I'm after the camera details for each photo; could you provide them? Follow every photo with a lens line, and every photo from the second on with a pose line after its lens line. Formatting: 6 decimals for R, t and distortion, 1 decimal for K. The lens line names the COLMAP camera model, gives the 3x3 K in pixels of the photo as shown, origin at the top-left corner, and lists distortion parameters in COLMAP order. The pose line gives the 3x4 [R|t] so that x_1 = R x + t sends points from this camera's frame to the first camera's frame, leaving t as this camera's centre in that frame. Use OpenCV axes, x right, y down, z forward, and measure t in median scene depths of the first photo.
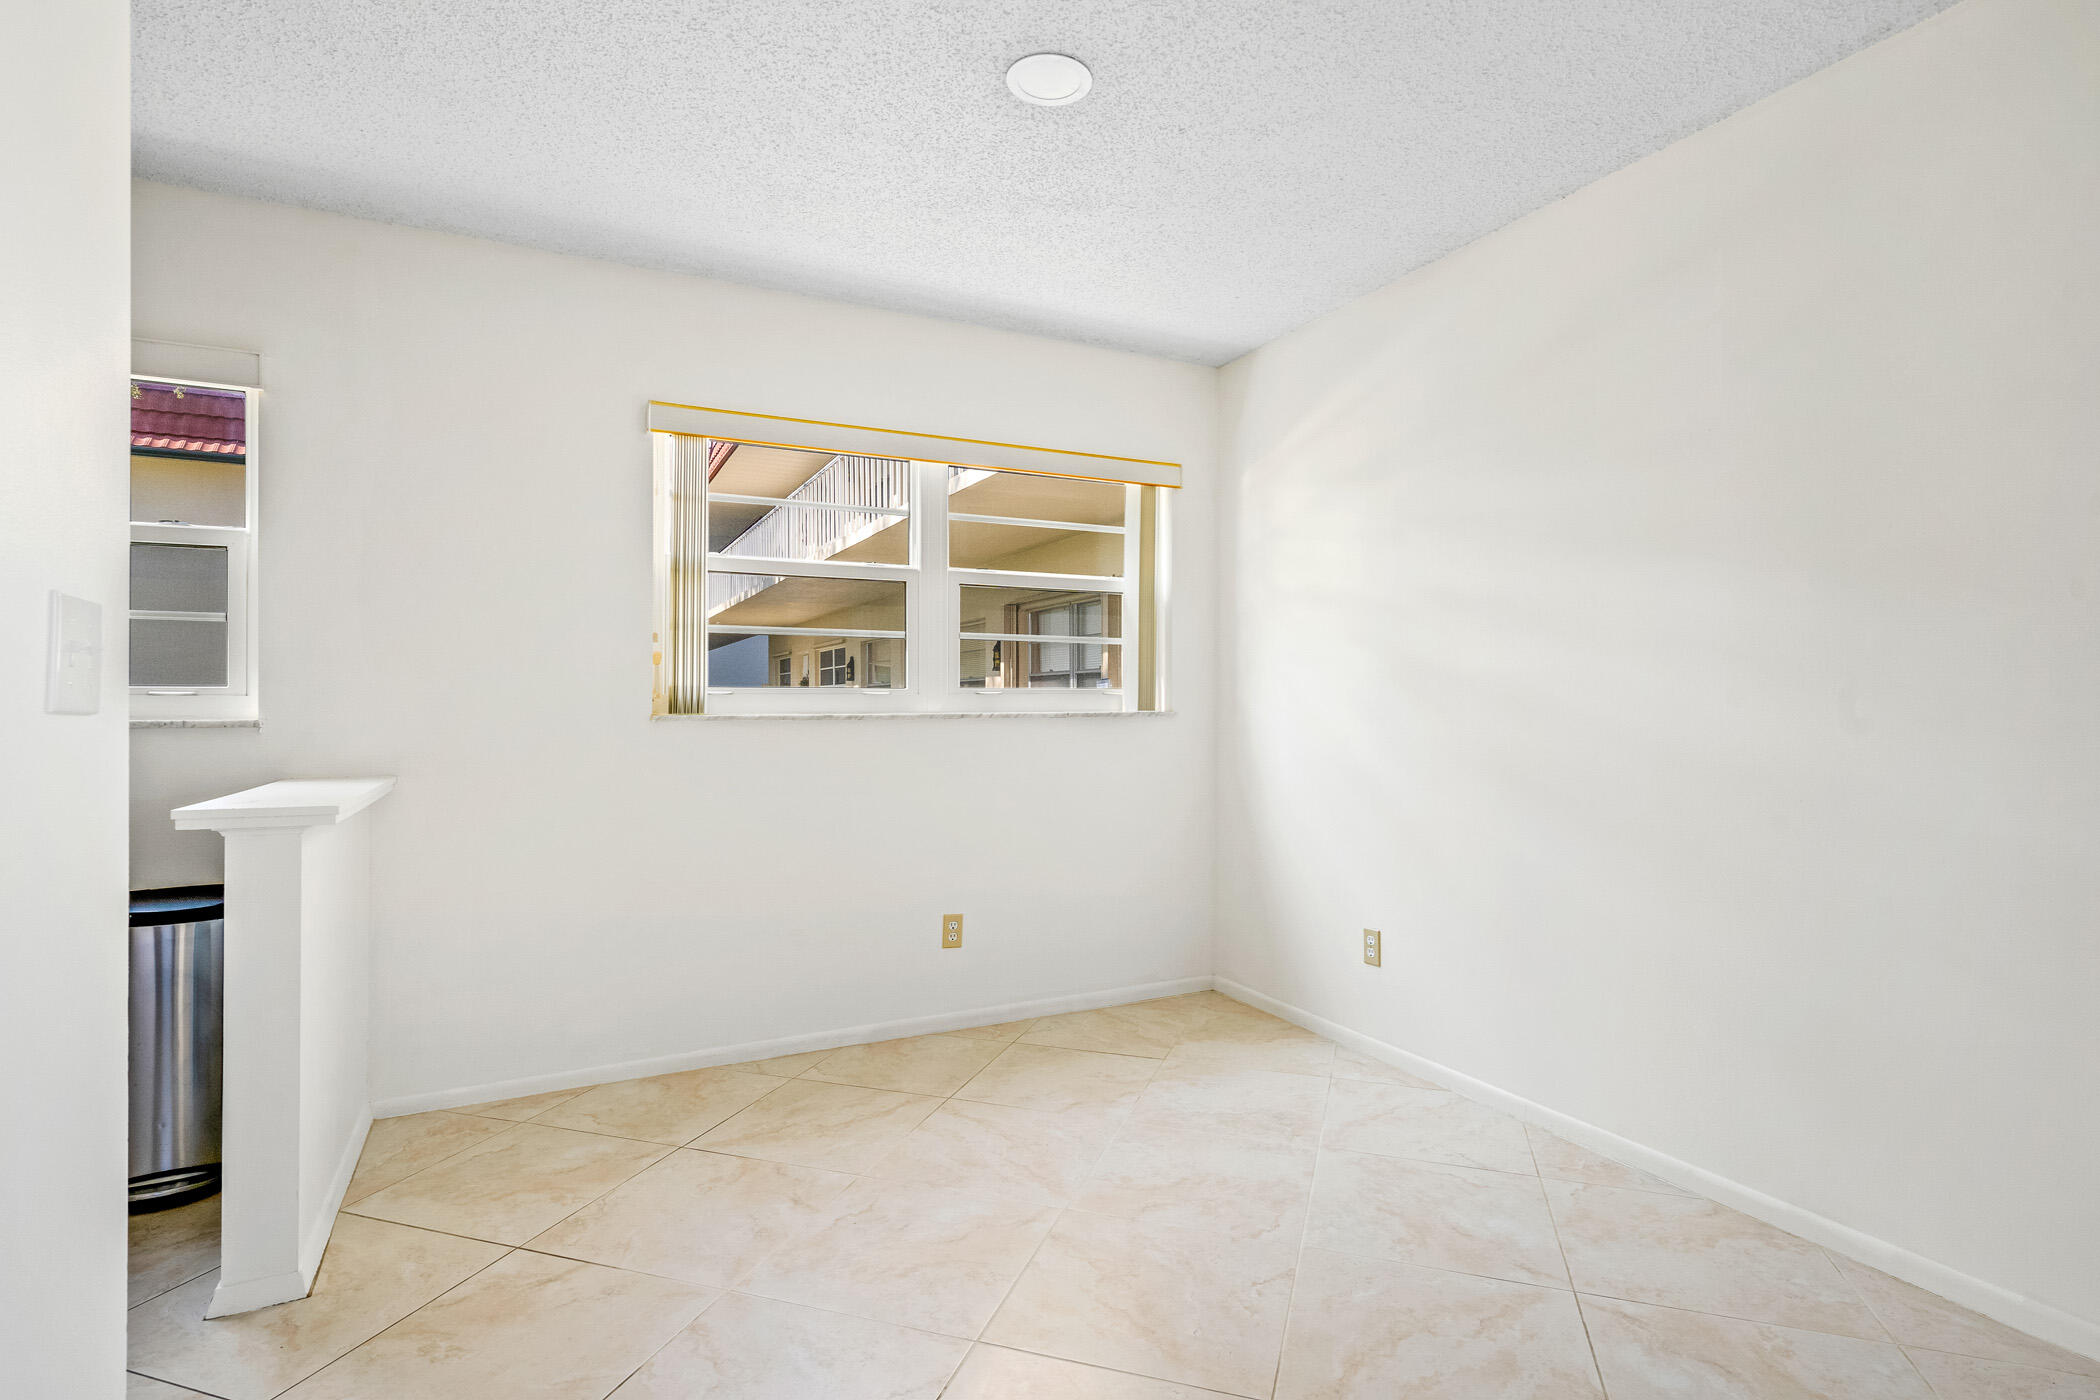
lens RADIAL K [[990.5, 0, 1110.6], [0, 990.5, 696.5], [0, 0, 1]] dist [-0.004431, 0.003104]
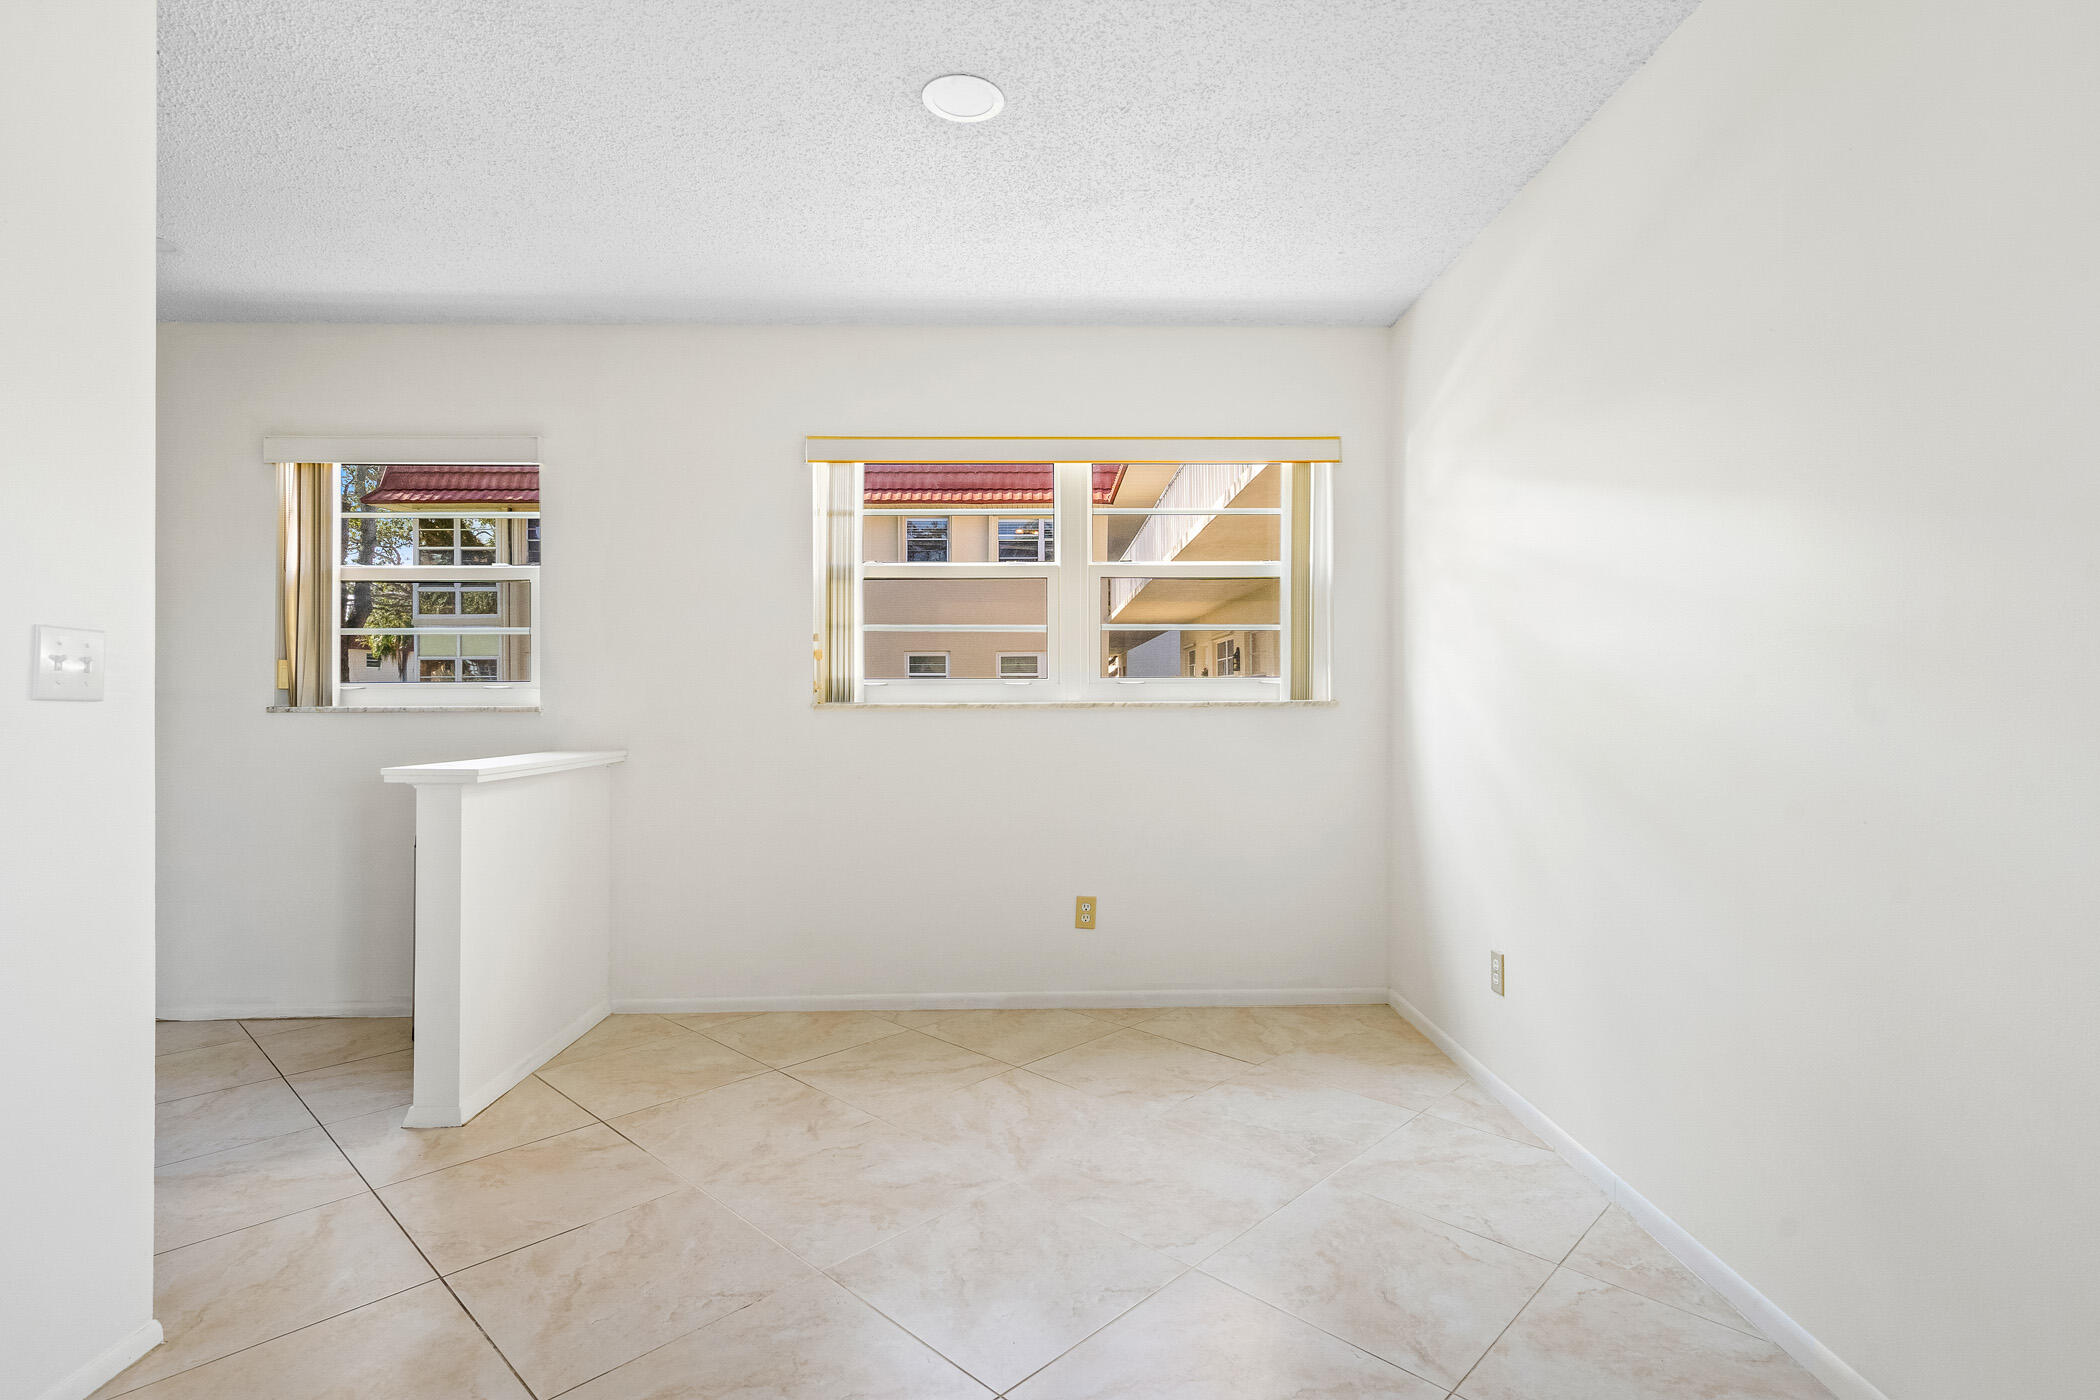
lens RADIAL K [[990.5, 0, 1069.2], [0, 990.5, 685.3], [0, 0, 1]] dist [-0.004431, 0.003104]
pose [[0.909248, -0.005452, -0.416220, 0.292090], [0.005077, 0.999985, -0.002008, 0.001101], [0.416224, -0.000287, 0.909262, 0.056797]]
